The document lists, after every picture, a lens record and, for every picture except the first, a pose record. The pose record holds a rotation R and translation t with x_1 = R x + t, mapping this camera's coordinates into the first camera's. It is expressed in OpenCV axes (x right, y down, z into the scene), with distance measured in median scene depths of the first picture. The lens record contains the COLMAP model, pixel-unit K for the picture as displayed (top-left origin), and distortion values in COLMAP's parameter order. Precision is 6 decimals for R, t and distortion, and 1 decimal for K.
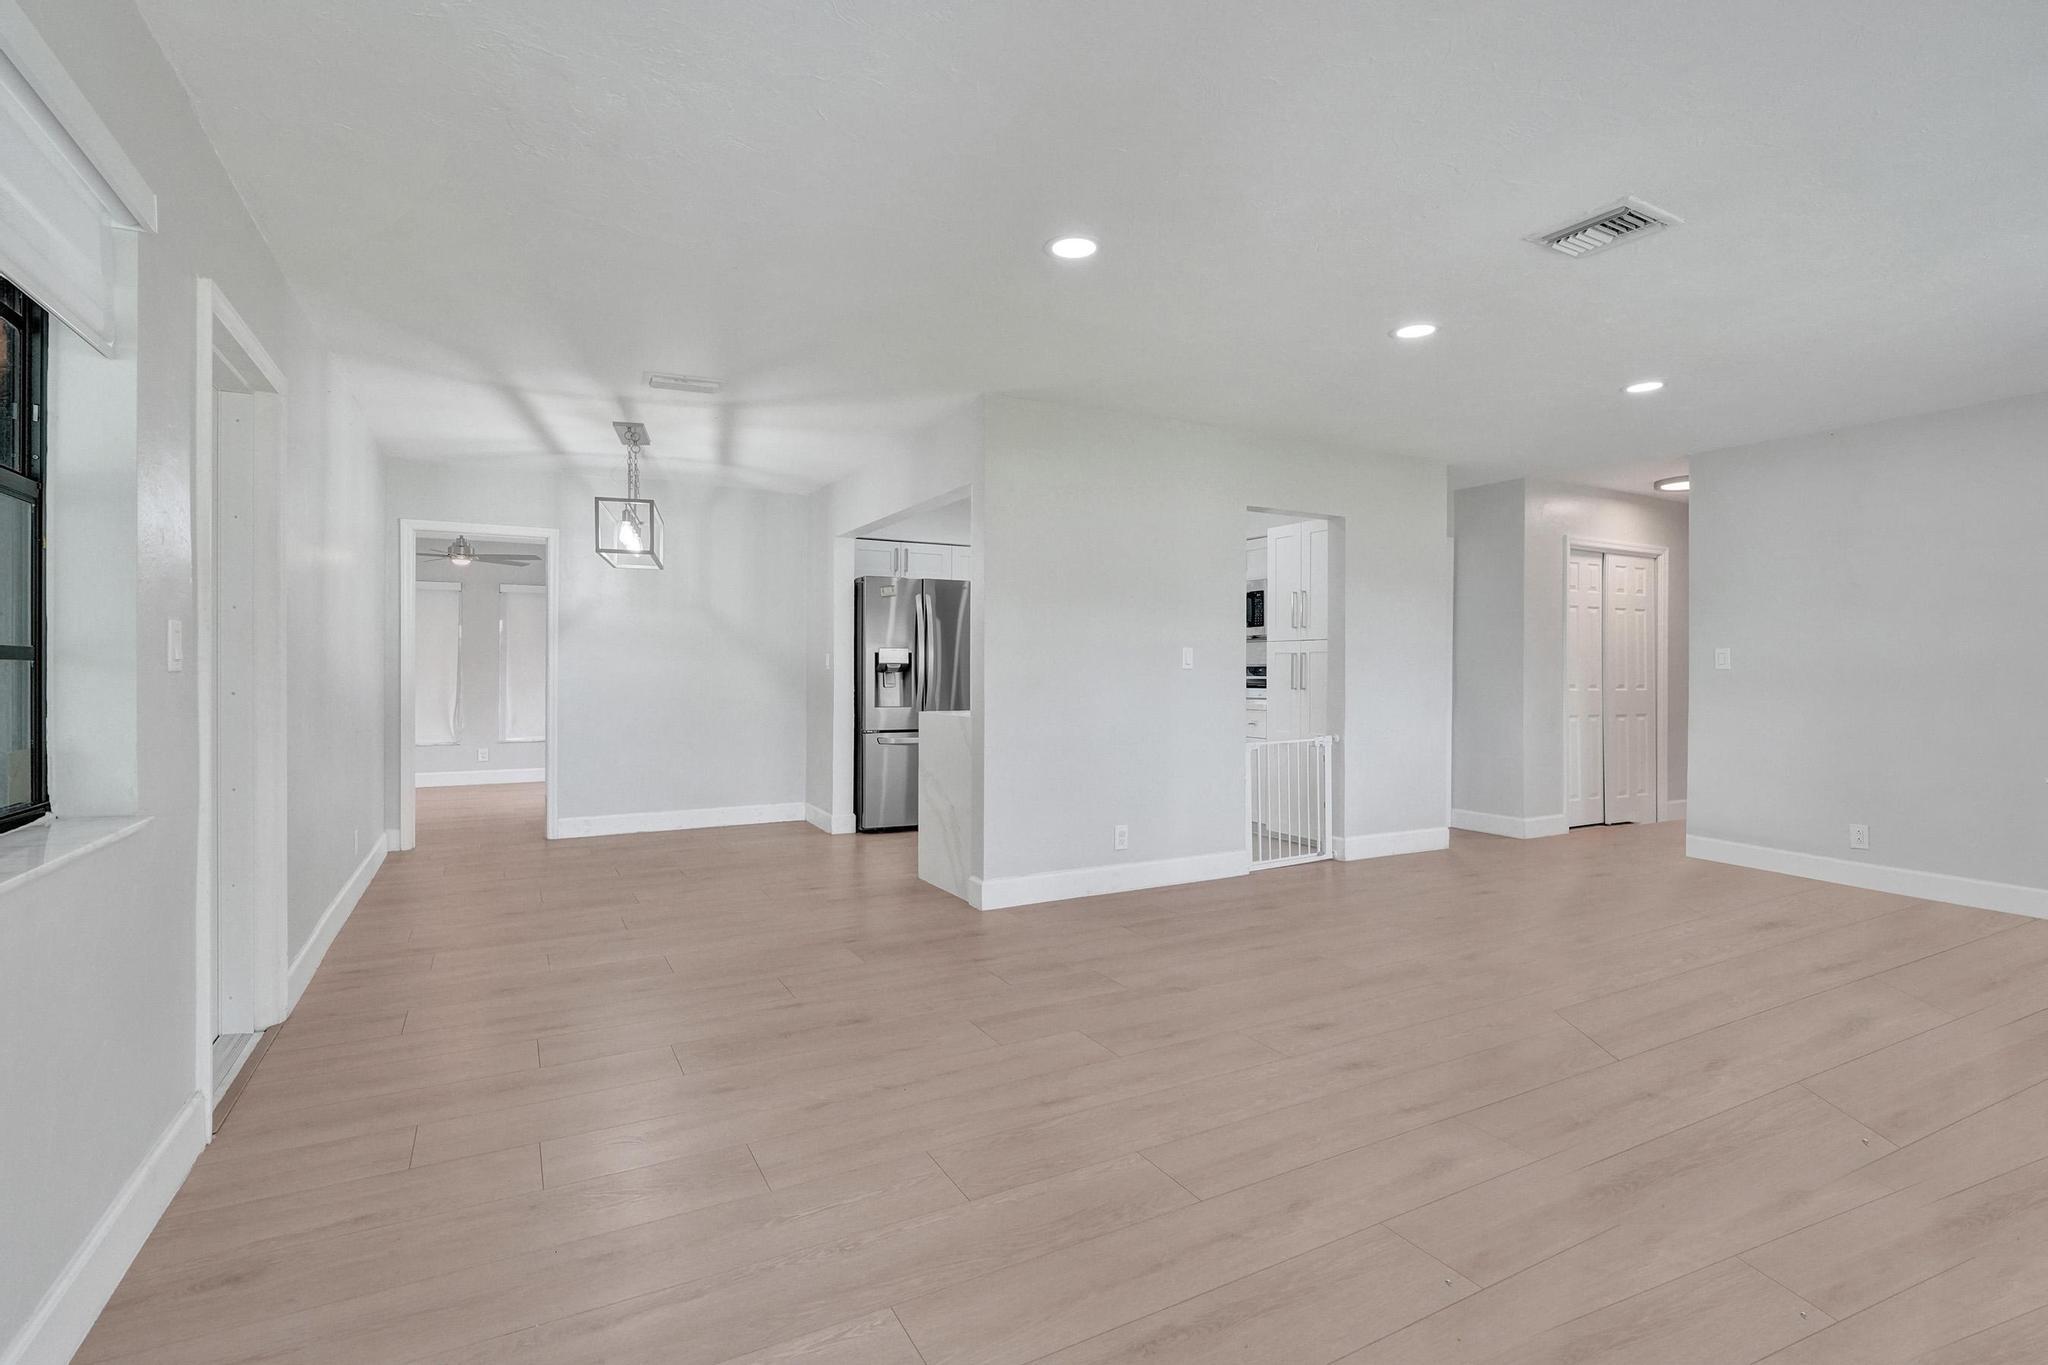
lens RADIAL K [[956.8, 0, 1019.2], [0, 956.8, 676.7], [0, 0, 1]] dist [-0.008234, 0.000421]
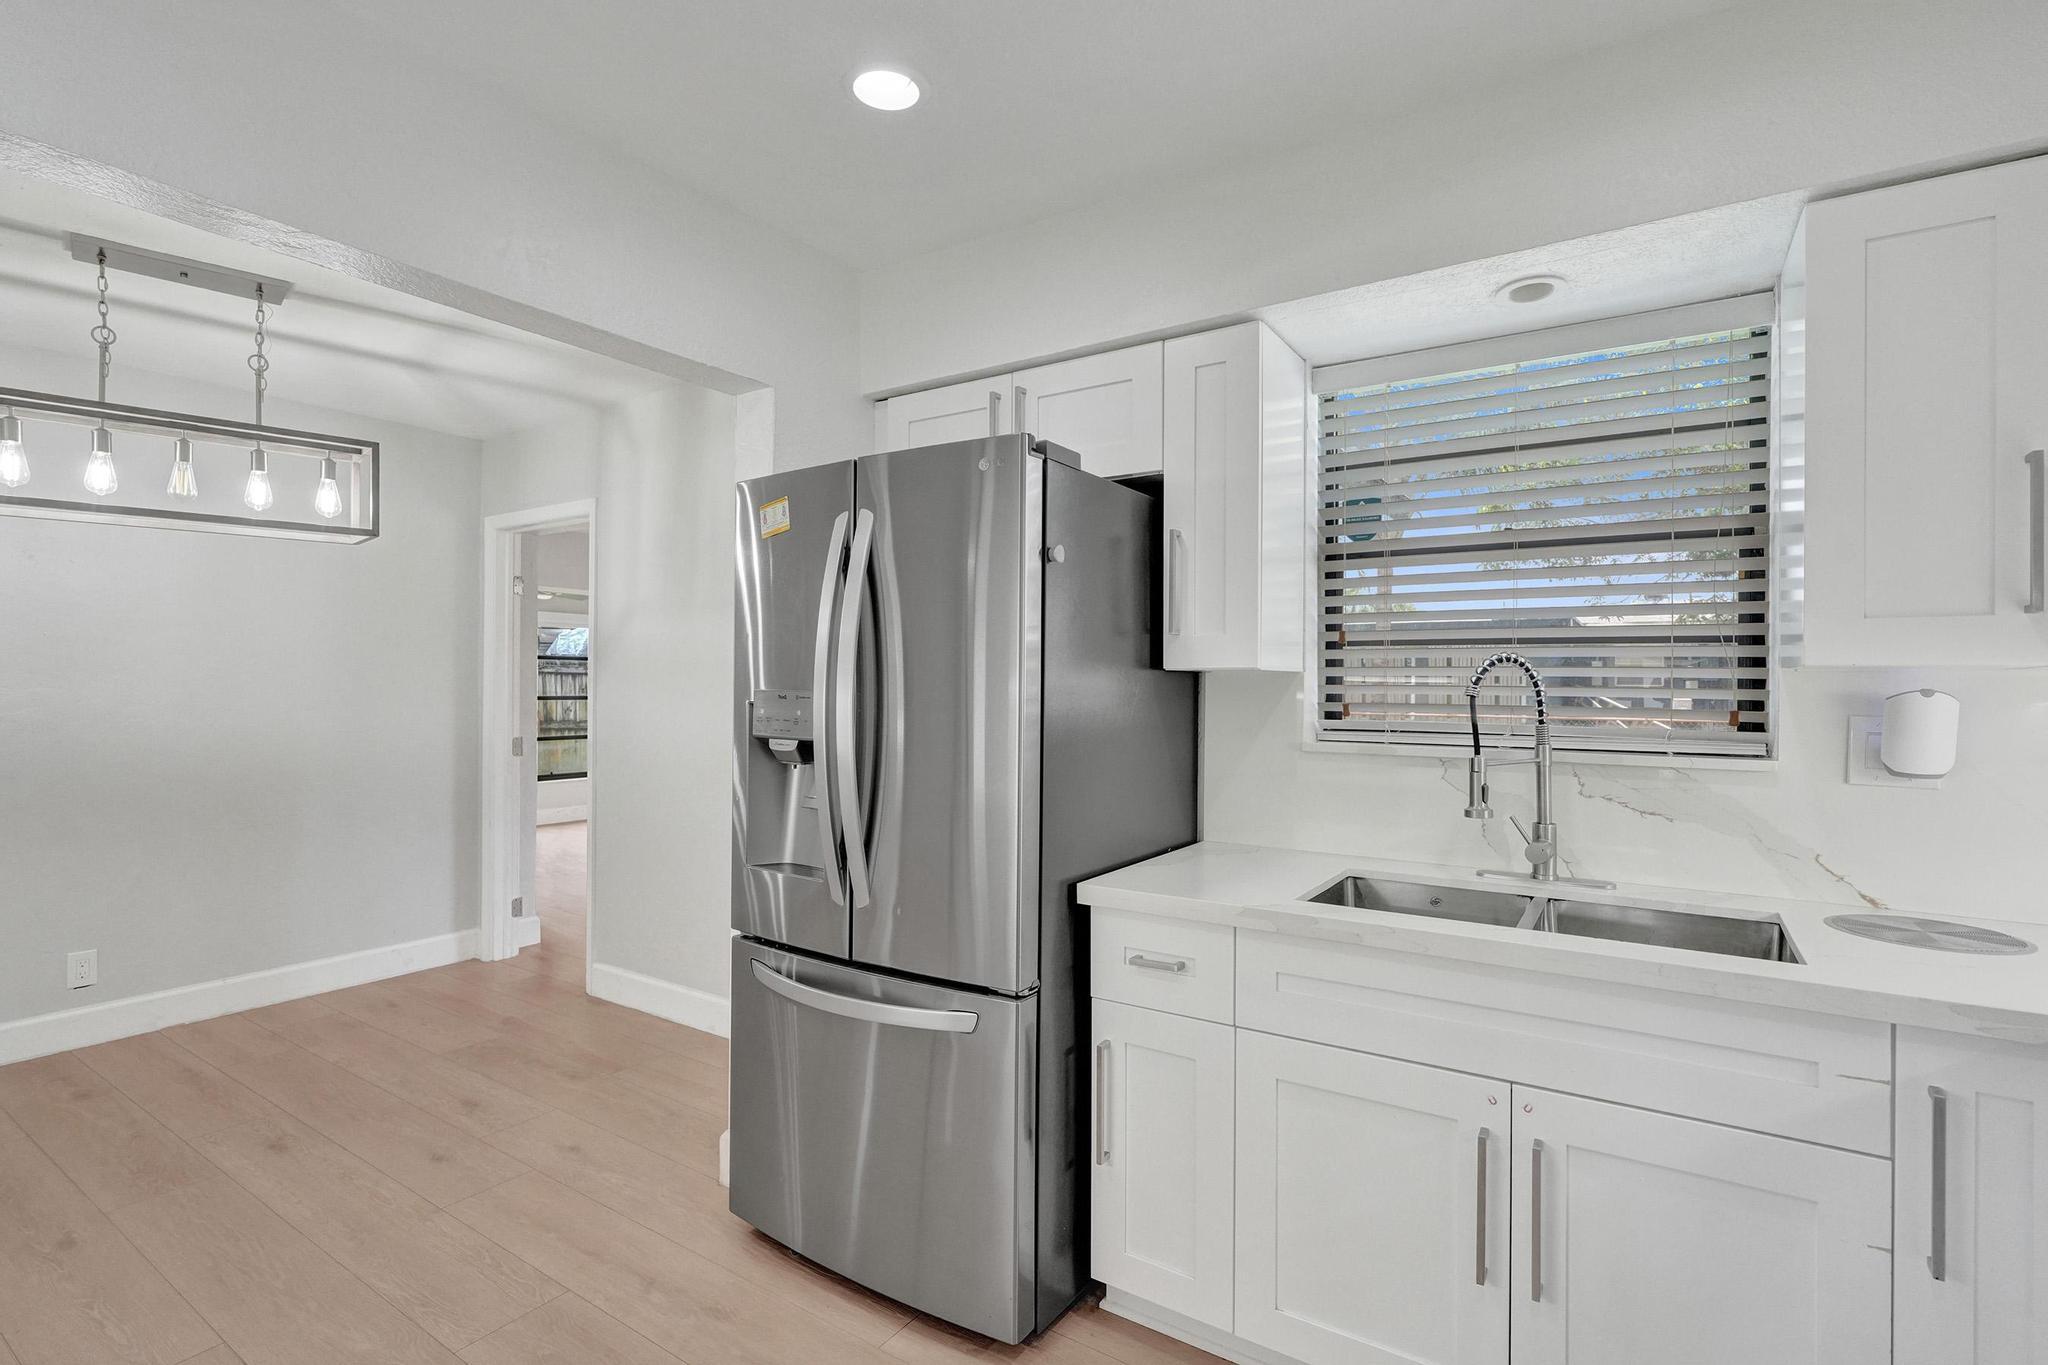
lens RADIAL K [[950.9, 0, 1026.4], [0, 950.9, 690.9], [0, 0, 1]] dist [-0.007367, 0.000074]
pose [[0.472782, 0.006206, -0.881158, 0.190154], [-0.011910, 0.999929, 0.000652, -0.030612], [0.881099, 0.010186, 0.472822, 0.917885]]
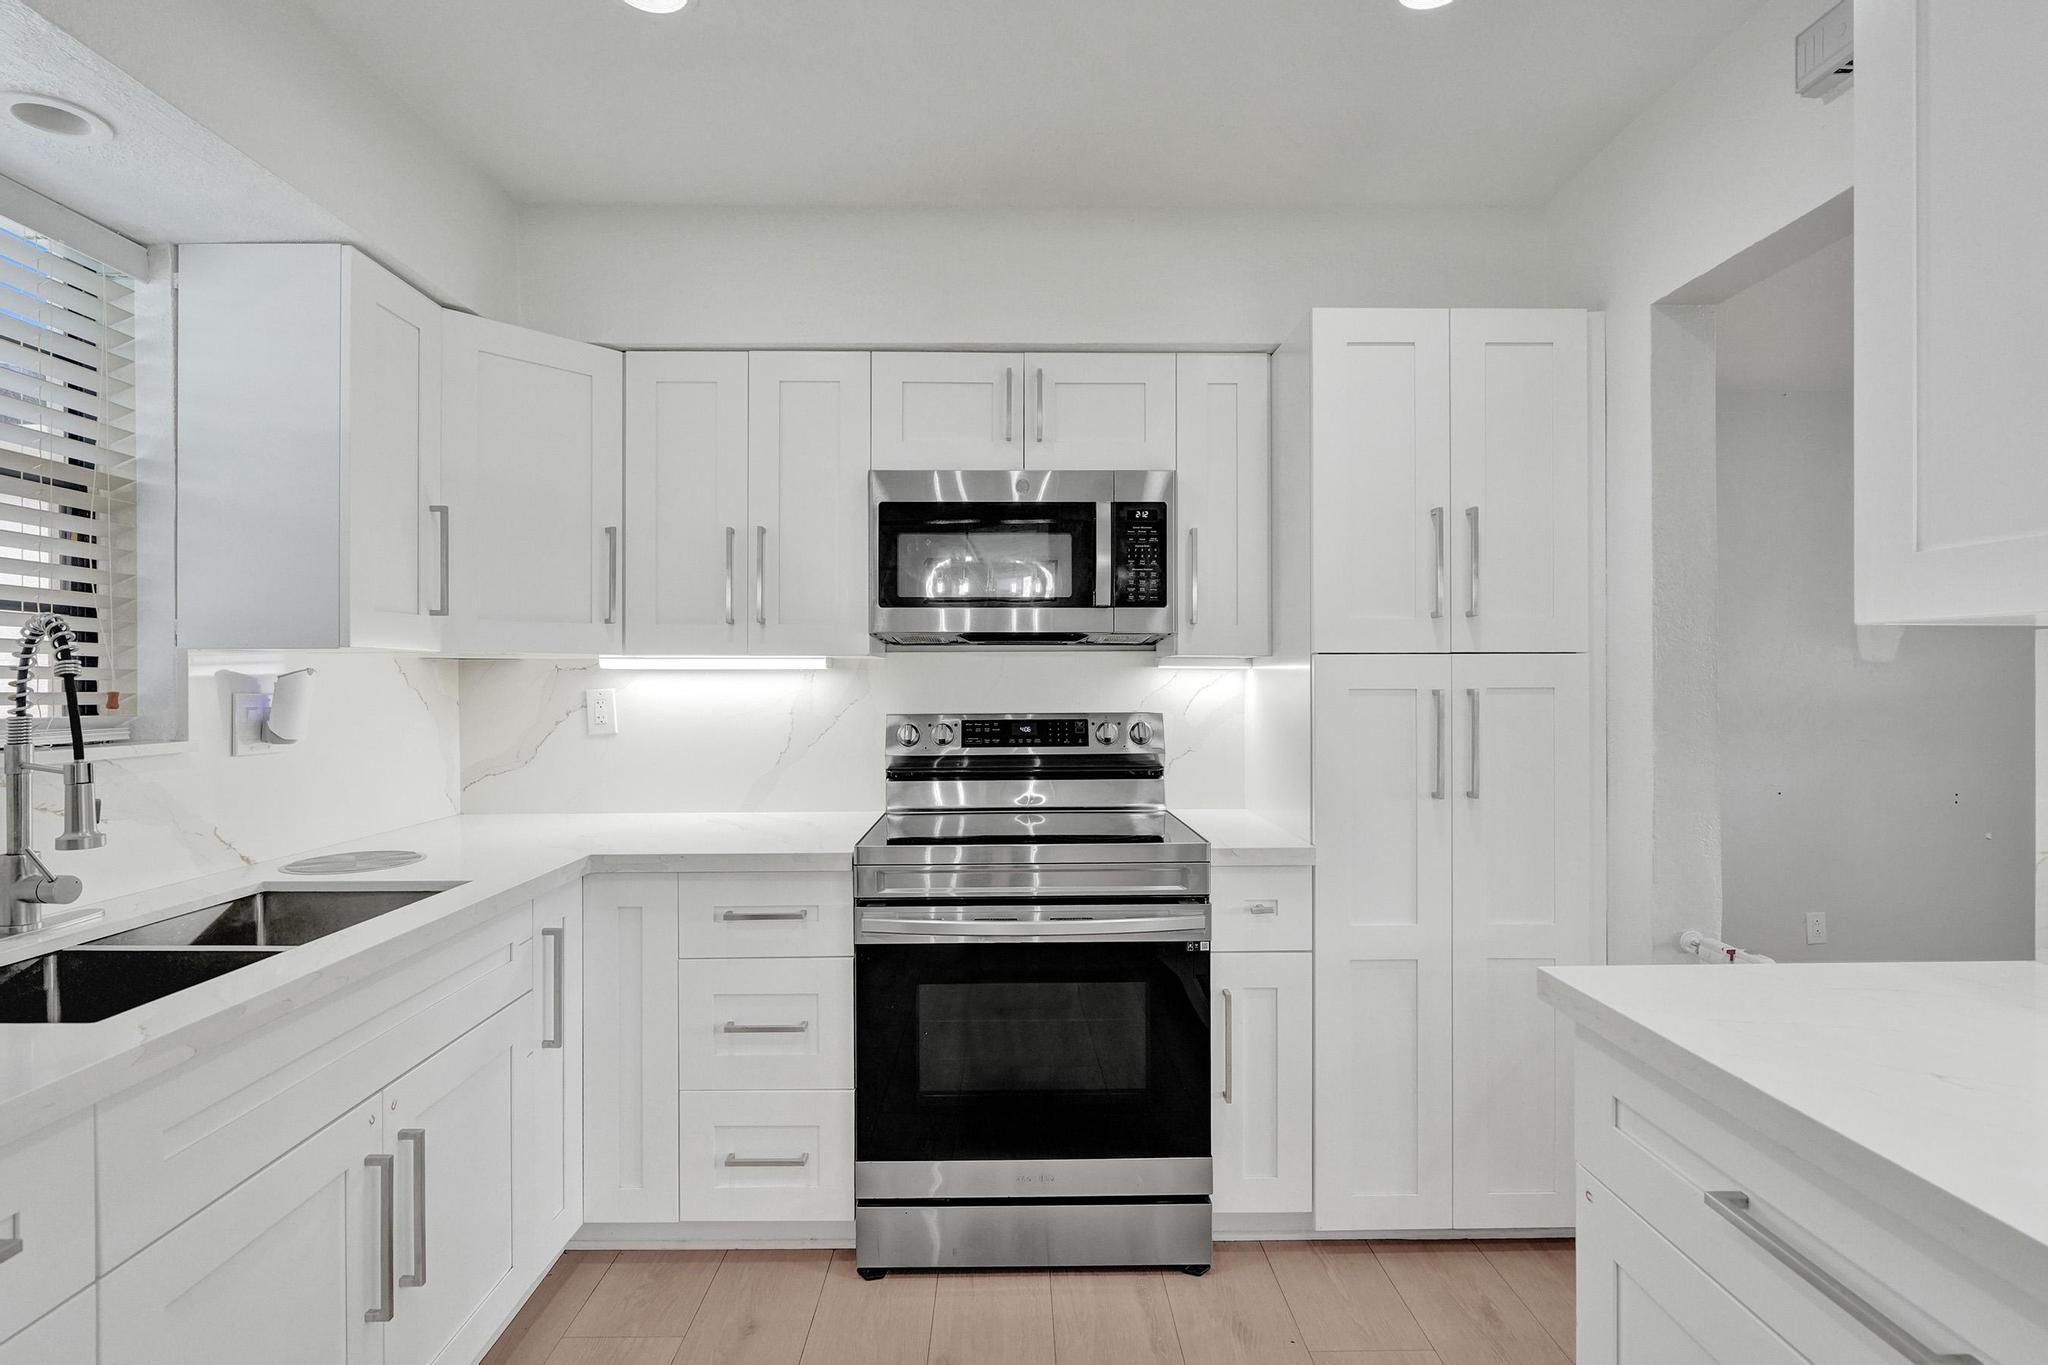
lens RADIAL K [[965.4, 0, 1017.1], [0, 965.4, 679.3], [0, 0, 1]] dist [-0.009396, -0.000115]
pose [[0.466098, -0.001692, 0.884731, -0.077618], [0.009427, 0.999951, -0.003055, -0.027251], [-0.884683, 0.009764, 0.466091, 0.903188]]
